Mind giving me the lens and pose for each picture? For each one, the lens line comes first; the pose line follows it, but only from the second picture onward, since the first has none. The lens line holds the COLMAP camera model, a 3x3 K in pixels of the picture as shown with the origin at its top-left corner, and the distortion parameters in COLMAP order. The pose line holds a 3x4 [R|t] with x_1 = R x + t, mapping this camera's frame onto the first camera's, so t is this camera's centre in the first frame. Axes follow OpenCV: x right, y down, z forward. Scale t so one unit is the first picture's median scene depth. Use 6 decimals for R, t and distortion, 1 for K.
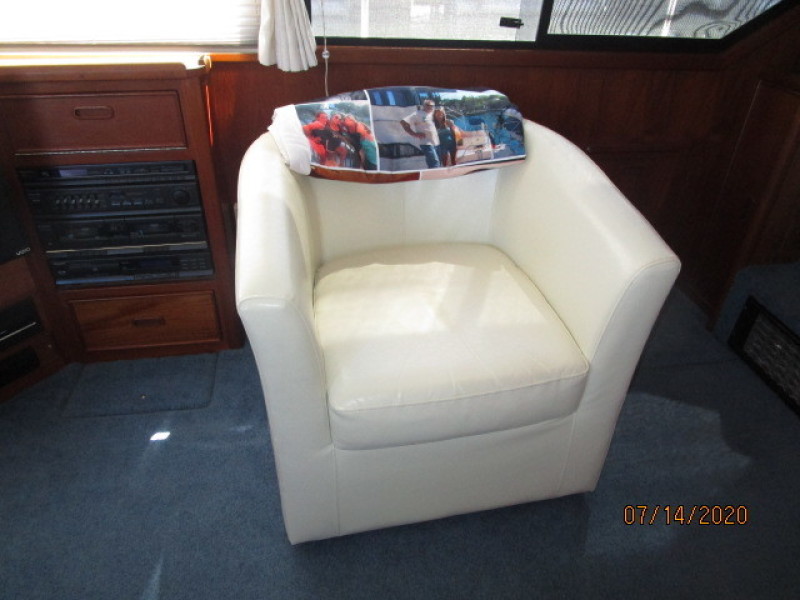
lens RADIAL K [[572.6, 0, 400.0], [0, 572.6, 300.0], [0, 0, 1]] dist [-0.027188, 0.005162]
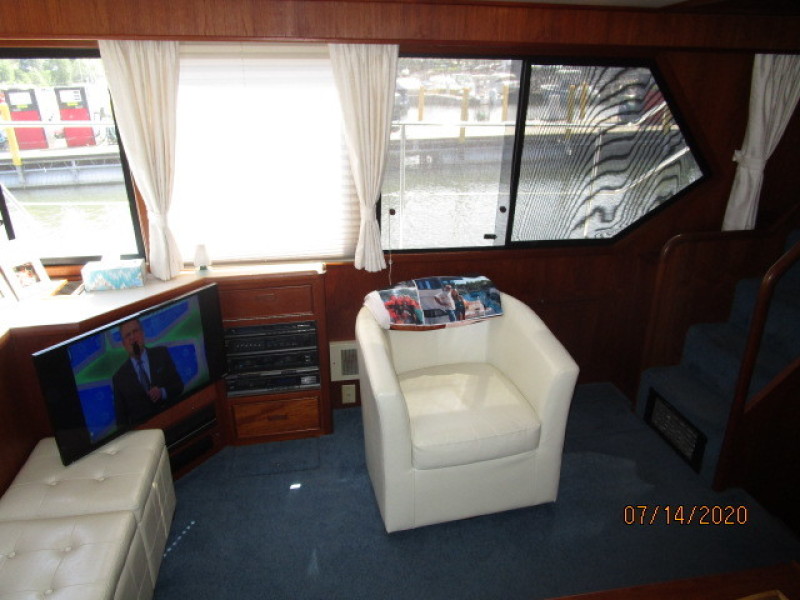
lens RADIAL K [[572.6, 0, 400.0], [0, 572.6, 300.0], [0, 0, 1]] dist [-0.027188, 0.005162]
pose [[0.999273, -0.036092, 0.012263, -0.131921], [0.037828, 0.978543, -0.202540, 0.067169], [-0.004690, 0.202857, 0.979197, -0.812505]]
